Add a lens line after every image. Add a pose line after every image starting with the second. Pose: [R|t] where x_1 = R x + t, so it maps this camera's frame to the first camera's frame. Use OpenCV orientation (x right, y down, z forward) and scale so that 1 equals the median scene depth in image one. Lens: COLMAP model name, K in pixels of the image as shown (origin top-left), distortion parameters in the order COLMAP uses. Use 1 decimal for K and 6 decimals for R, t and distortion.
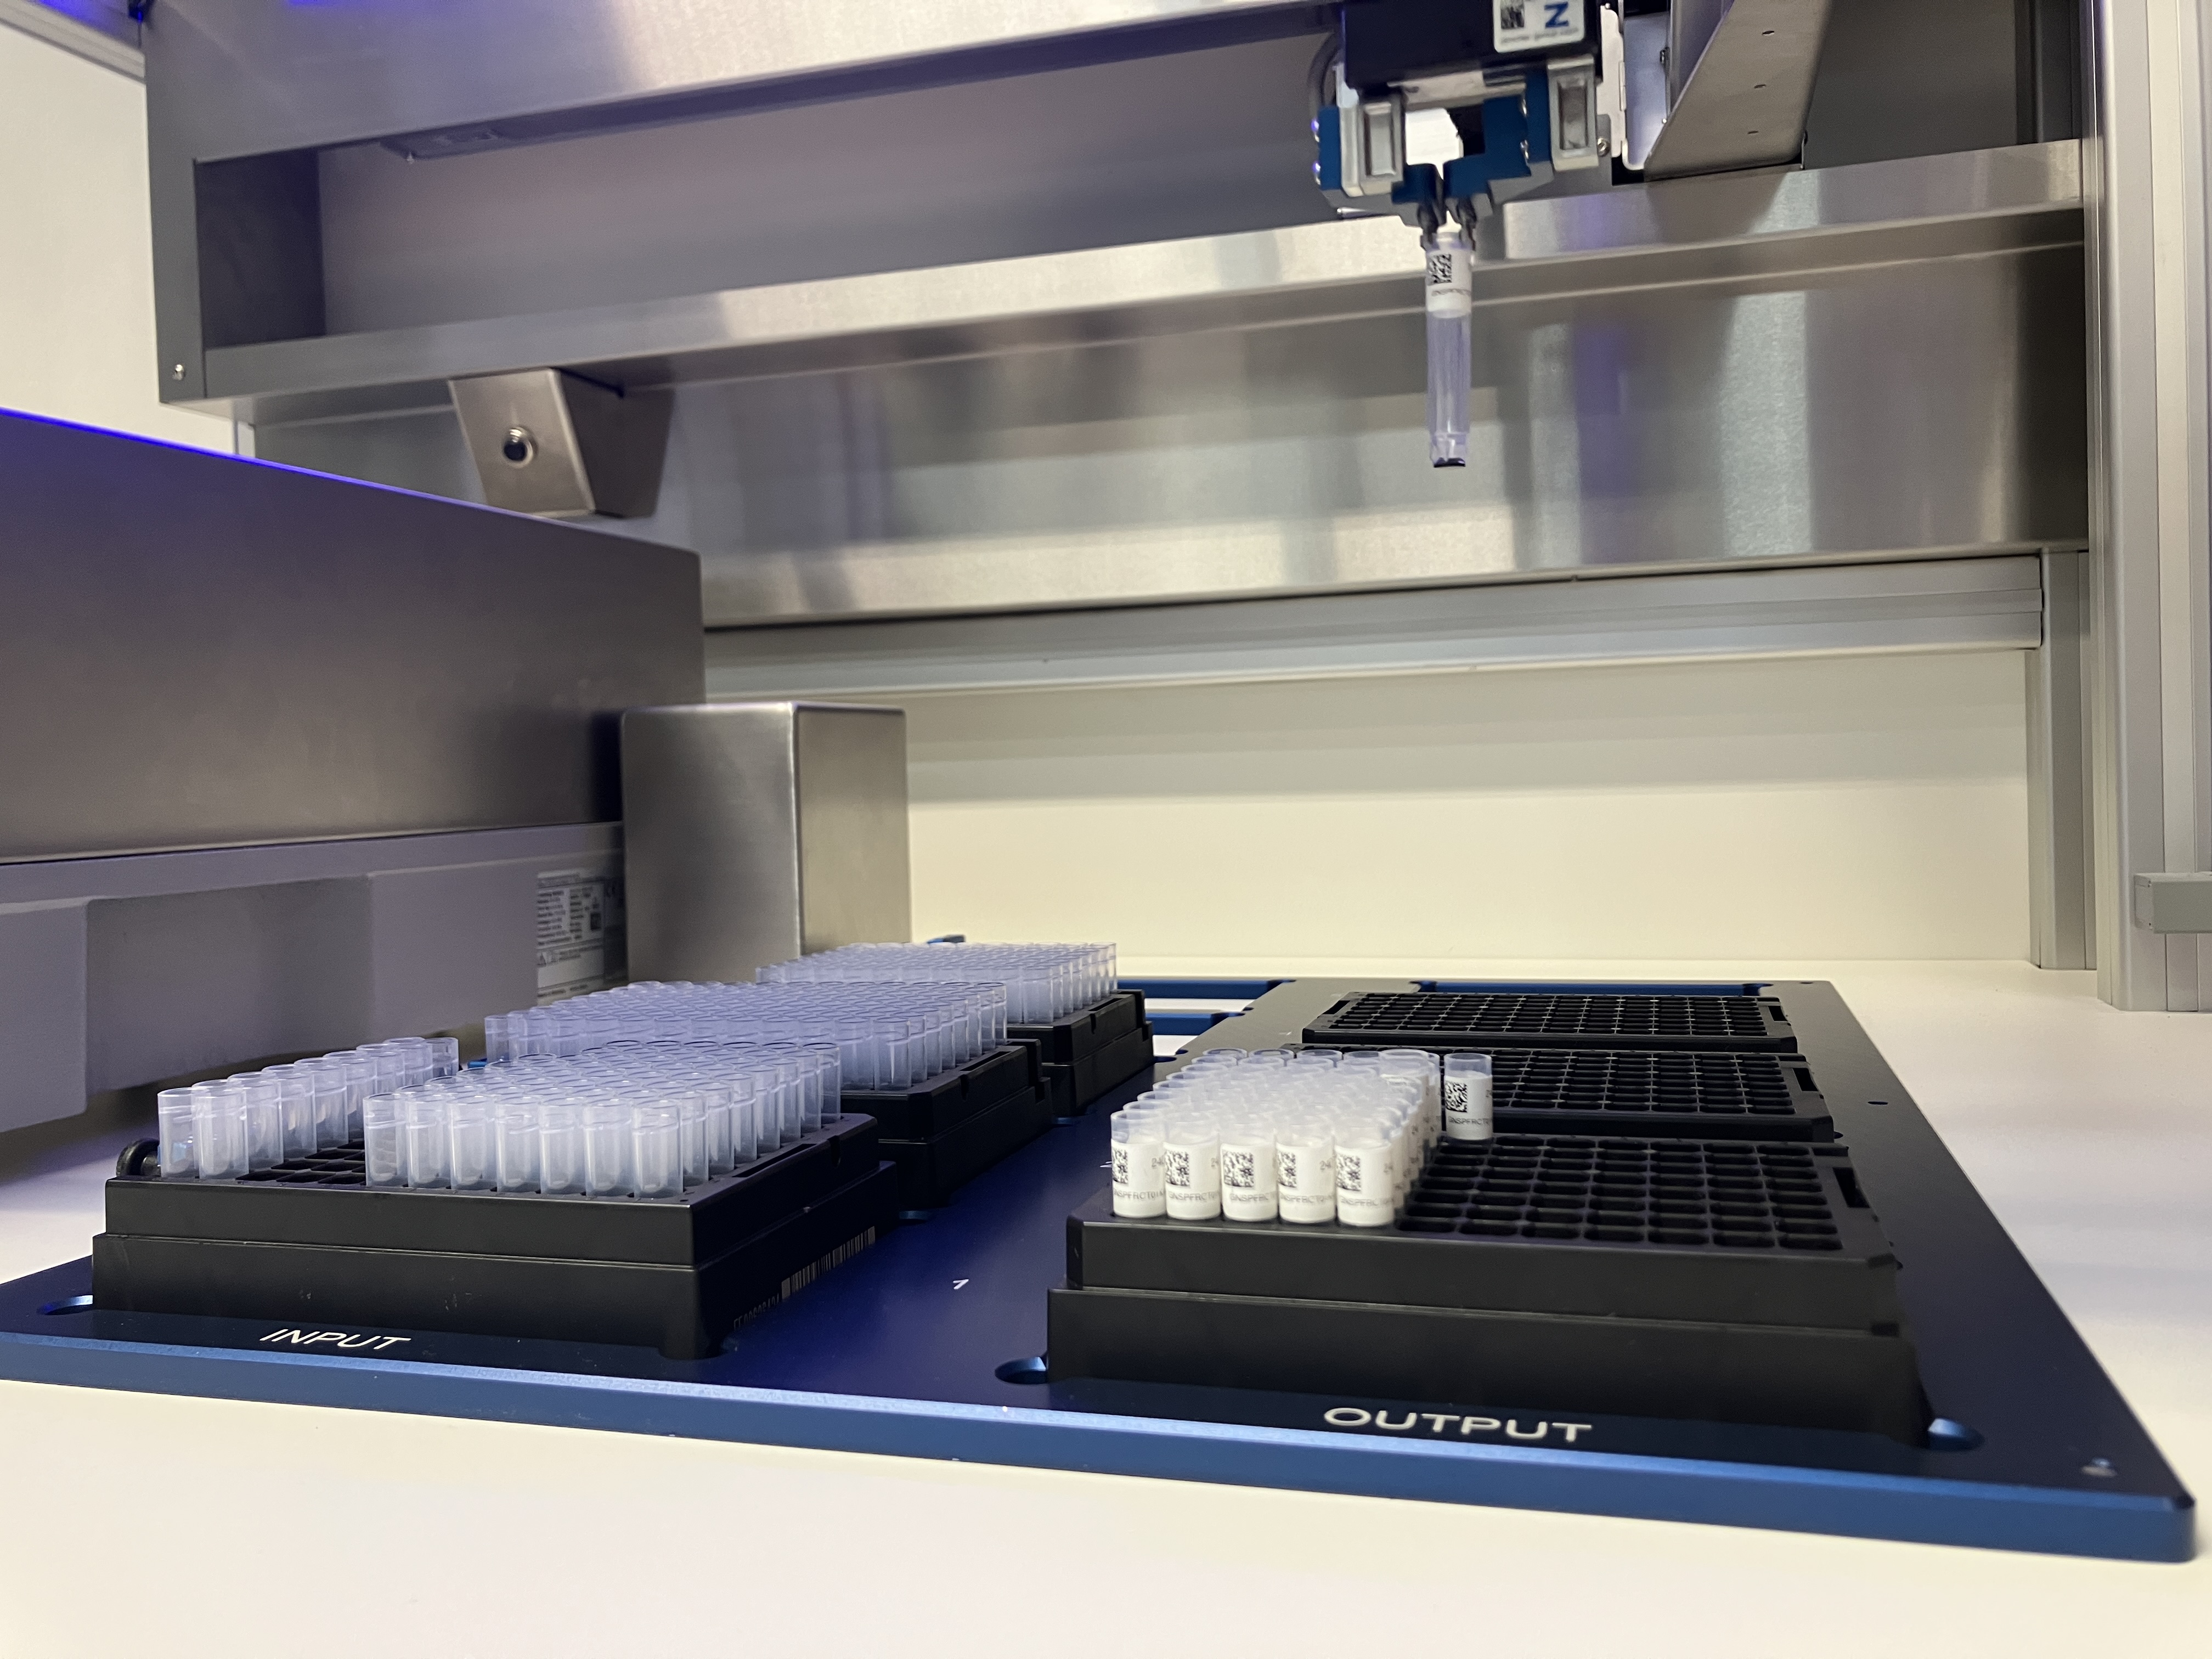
lens RADIAL K [[1843.7, 0, 1108.9], [0, 1843.7, 806.4], [0, 0, 1]] dist [0.001885, -0.001818]
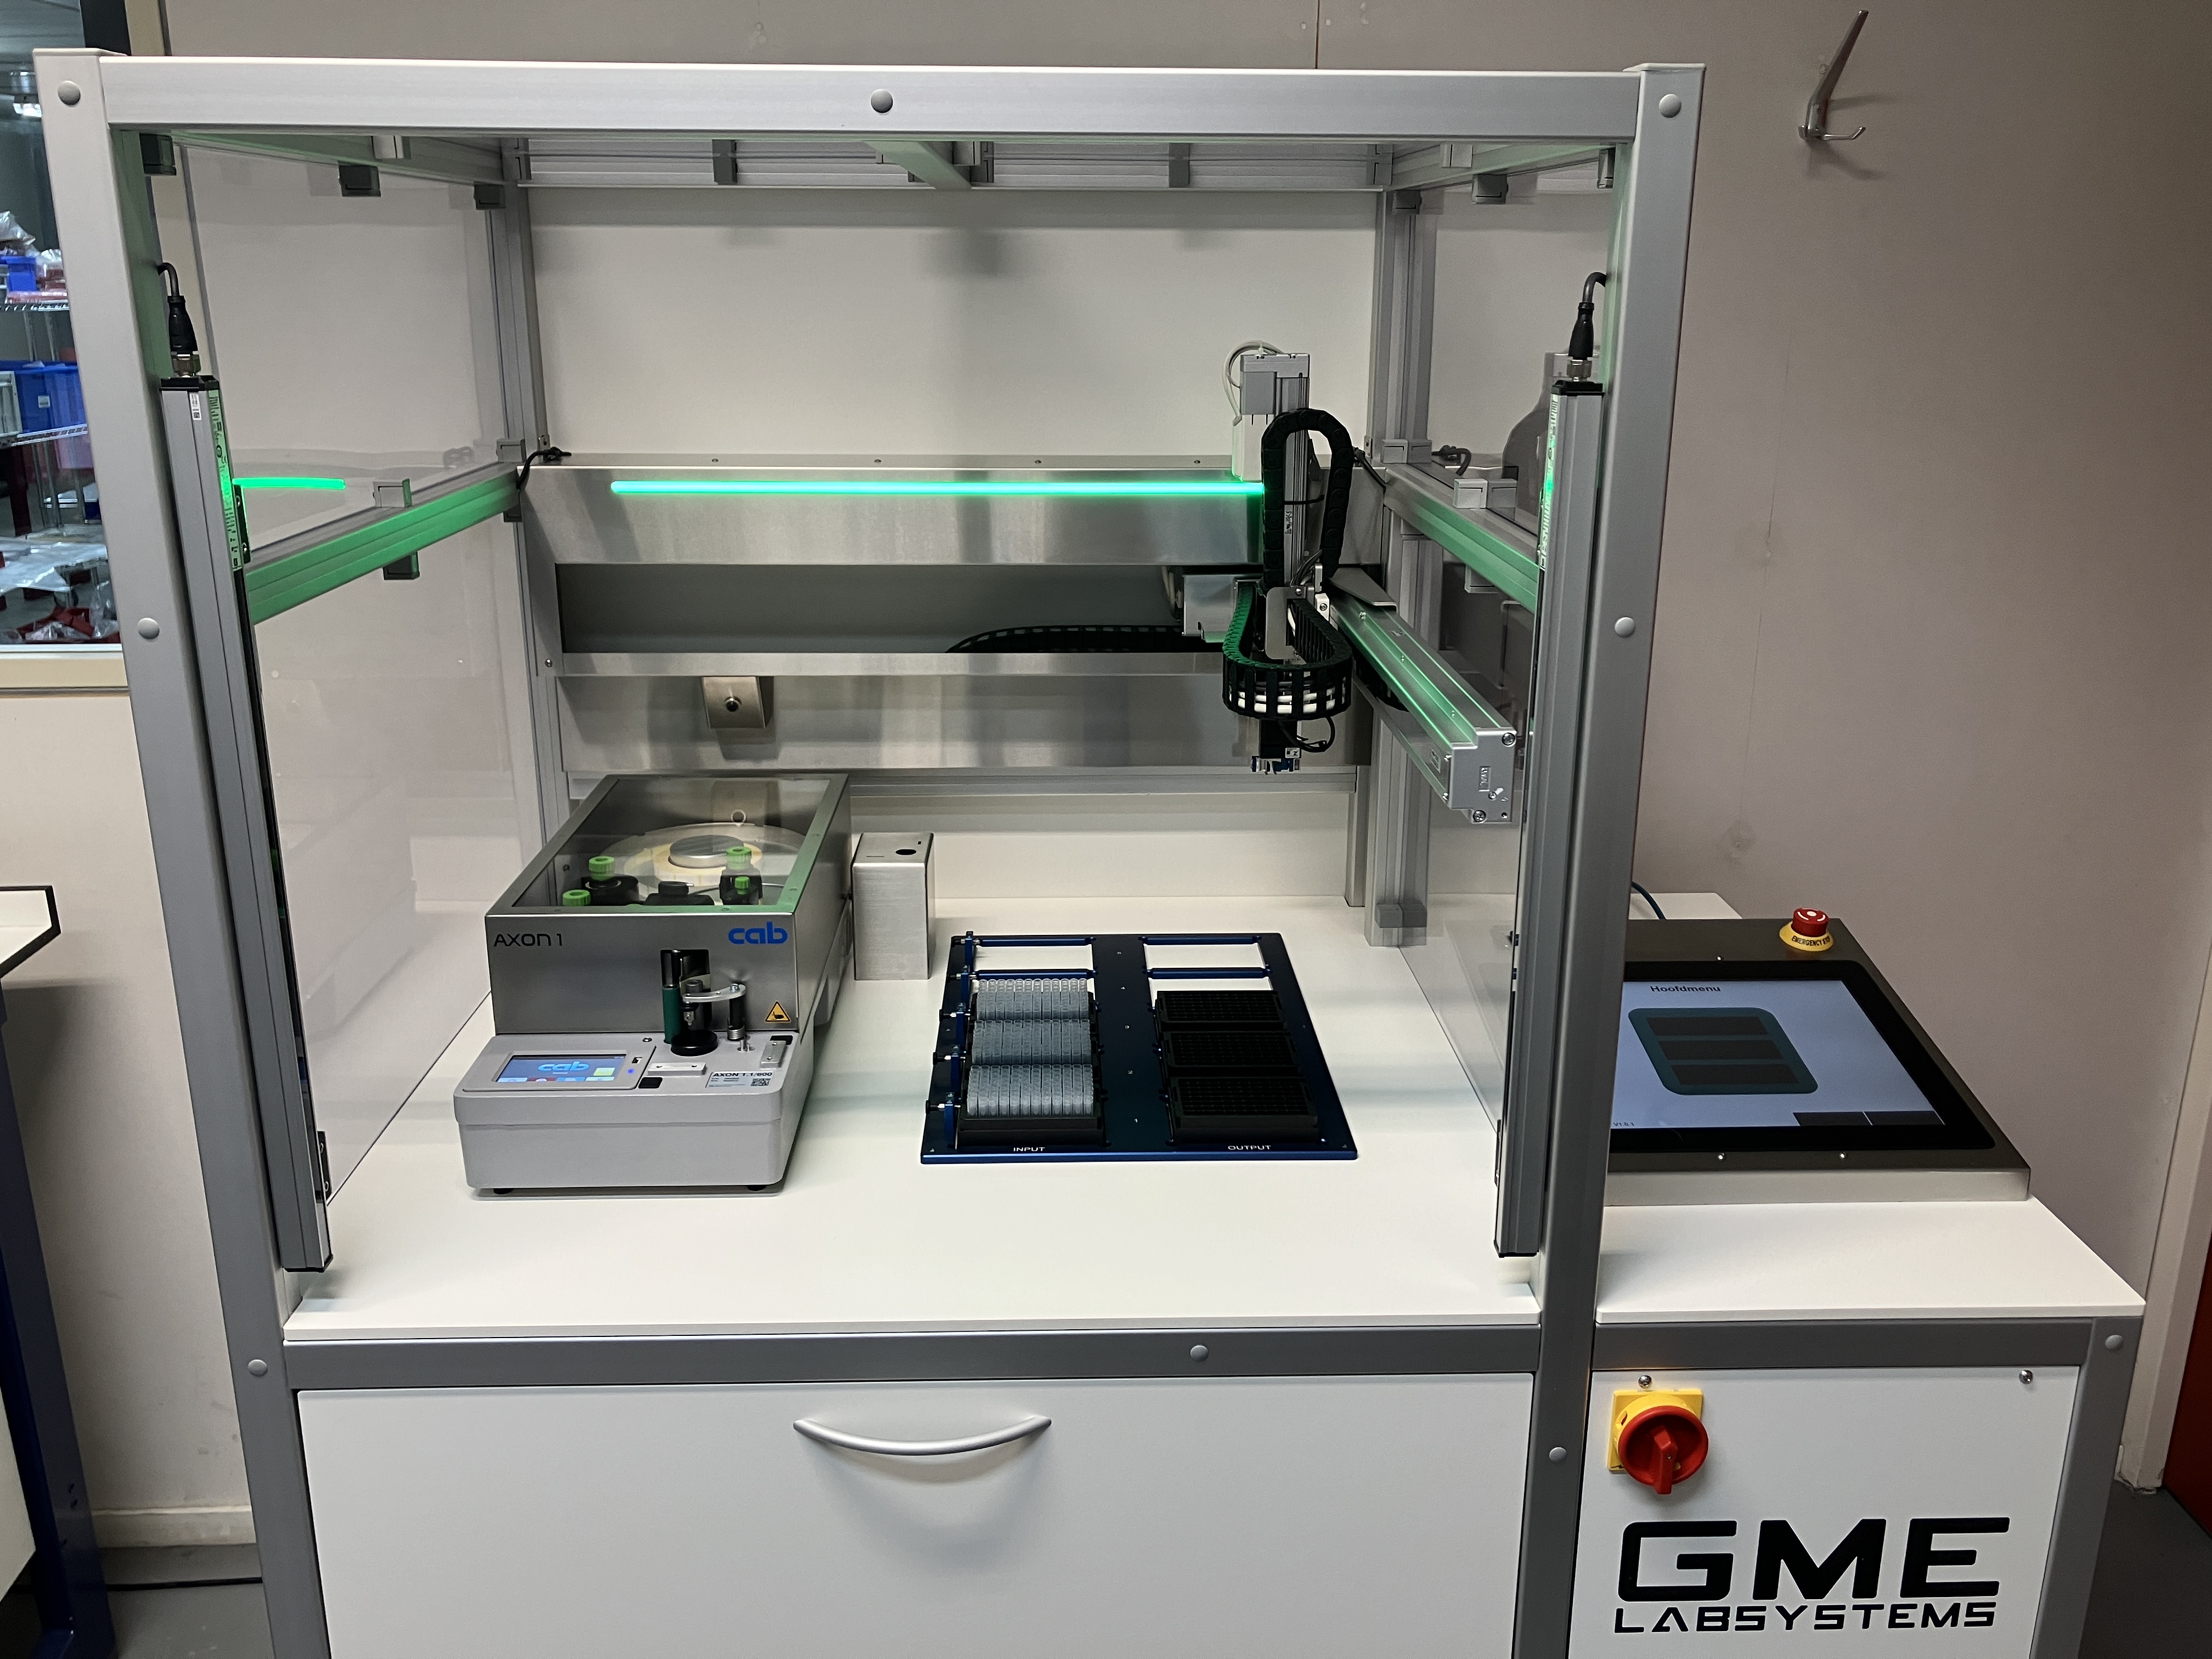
lens RADIAL K [[1806.9, 0, 1105.6], [0, 1806.9, 800.9], [0, 0, 1]] dist [0.022429, -0.008331]
pose [[0.947941, -0.058710, 0.312988, -0.852101], [-0.023032, 0.967644, 0.251268, -0.935417], [-0.317613, -0.245396, 0.915917, -1.670059]]
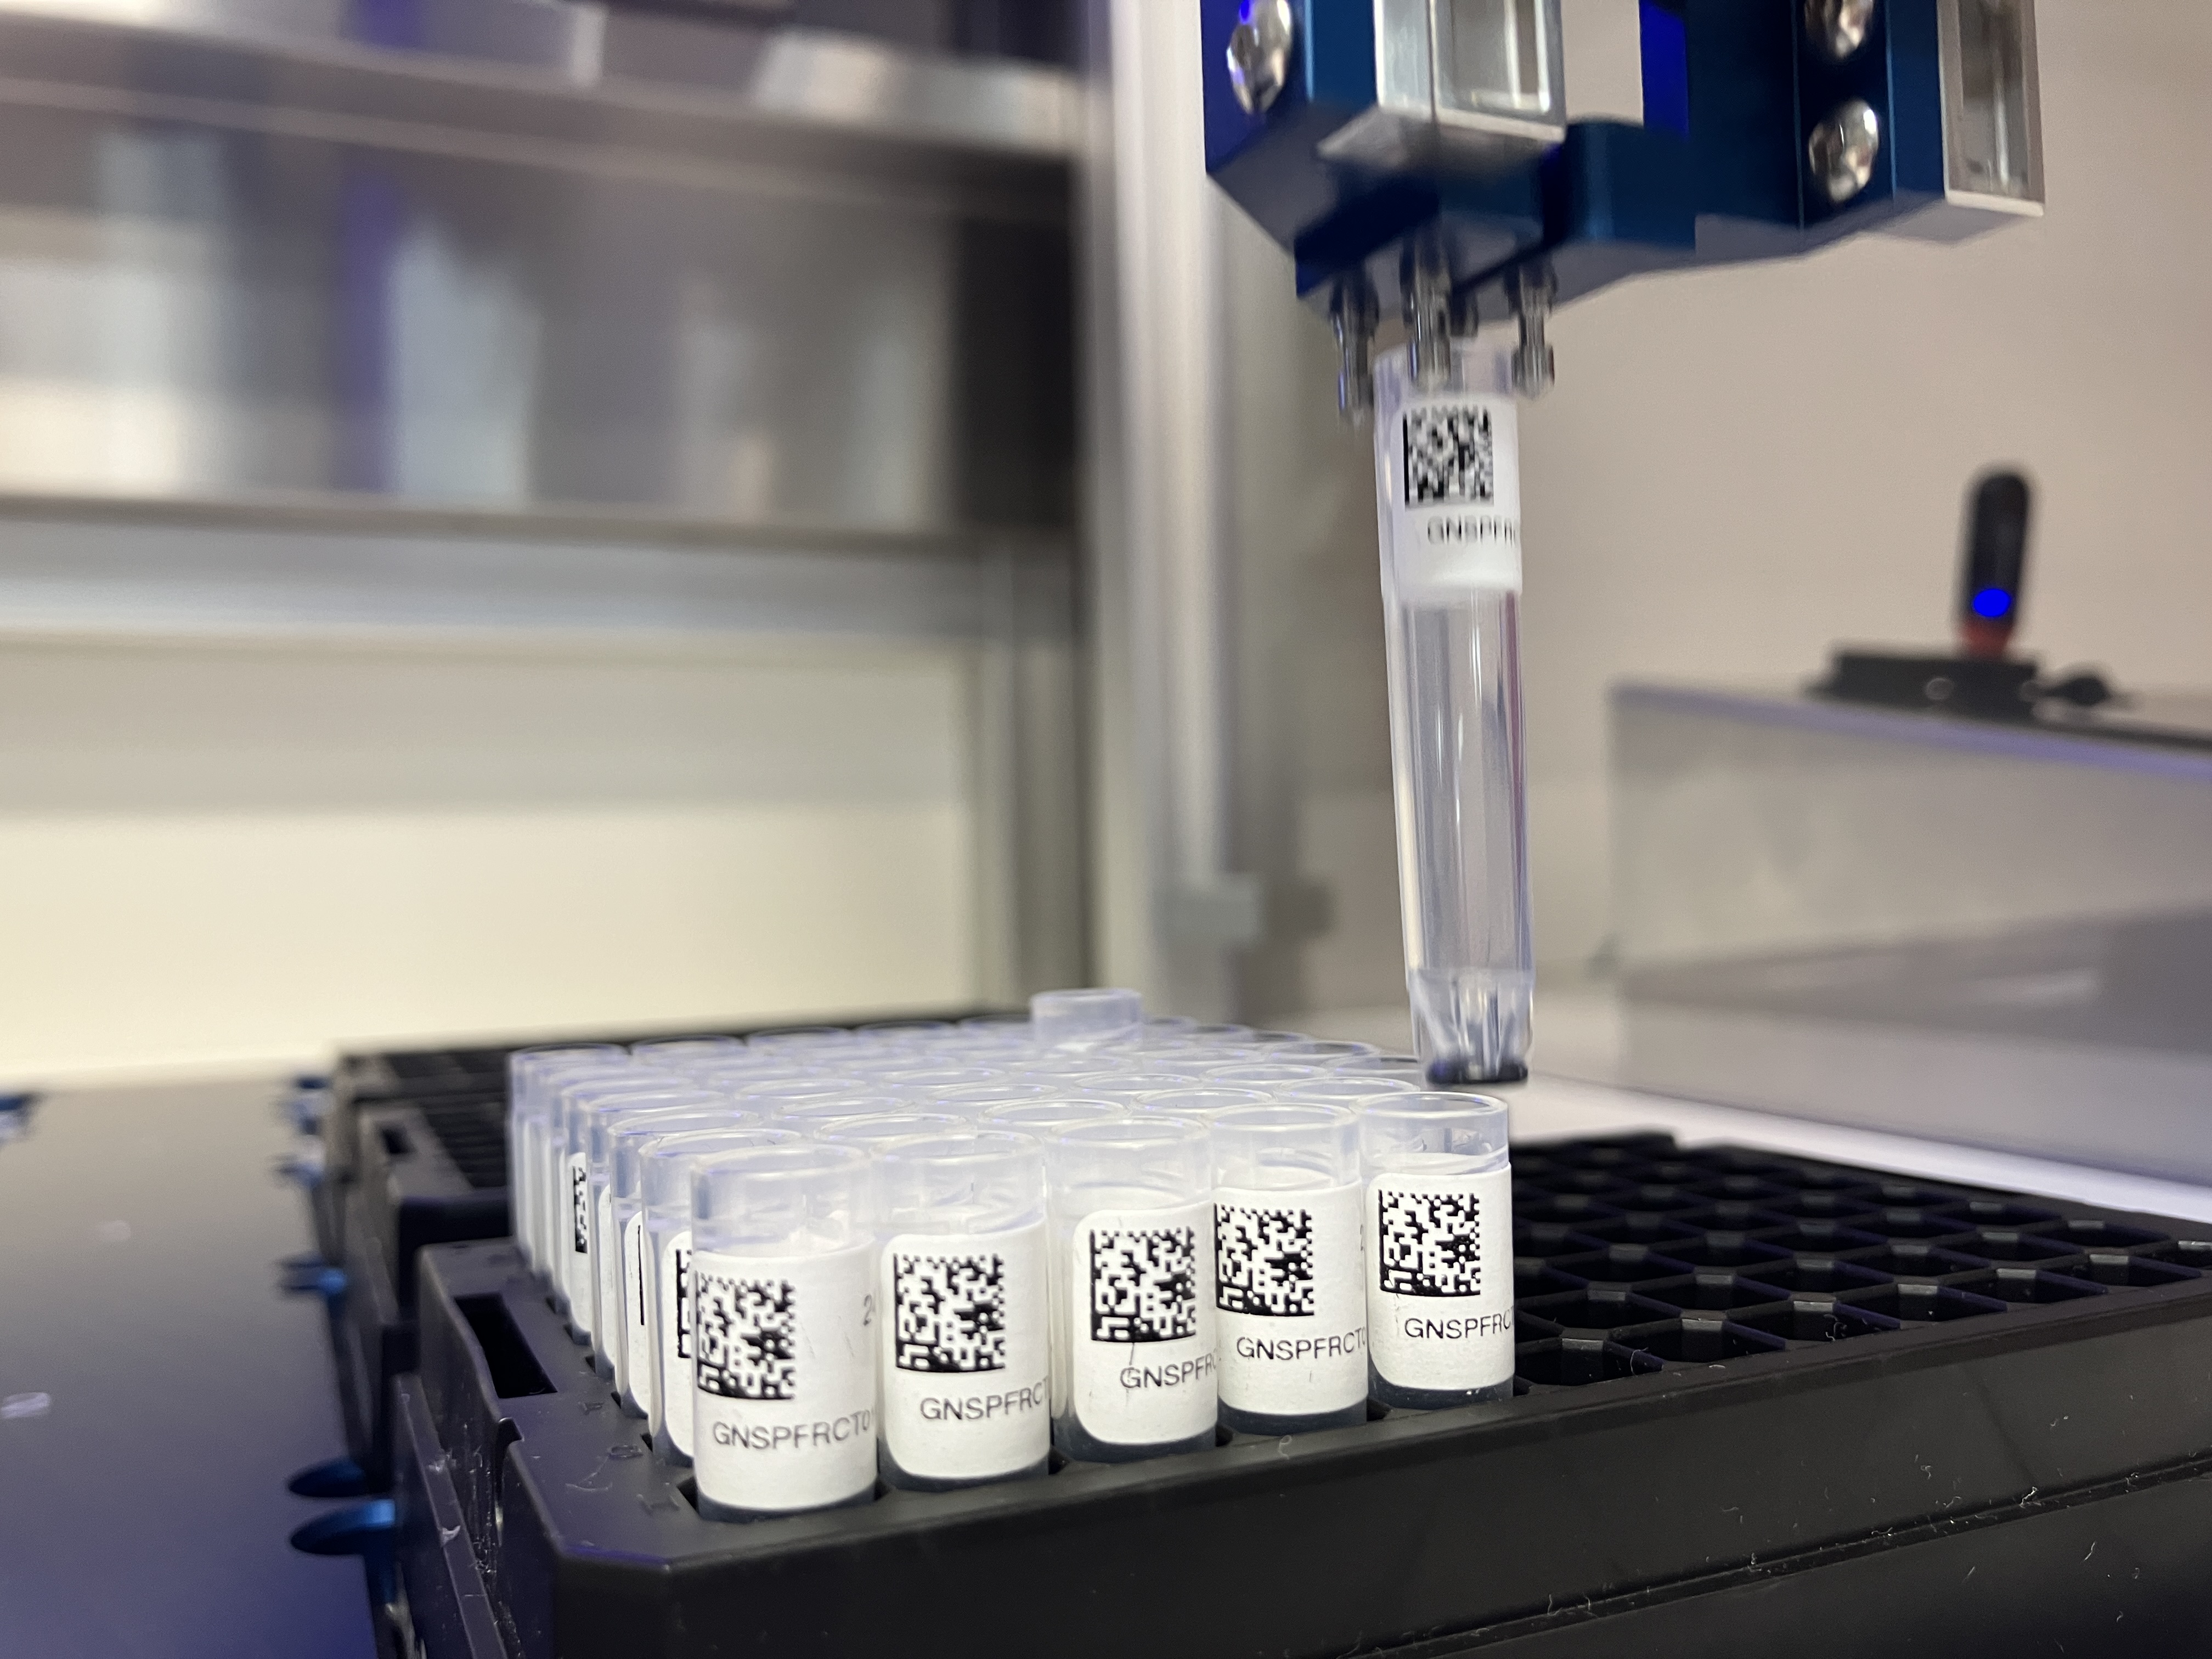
lens RADIAL K [[1843.7, 0, 1108.9], [0, 1843.7, 806.4], [0, 0, 1]] dist [0.001885, -0.001818]
pose [[0.729298, 0.045679, 0.682670, -0.055510], [0.022012, 0.995686, -0.090139, 0.063359], [-0.683842, 0.080765, 0.725146, 0.337836]]
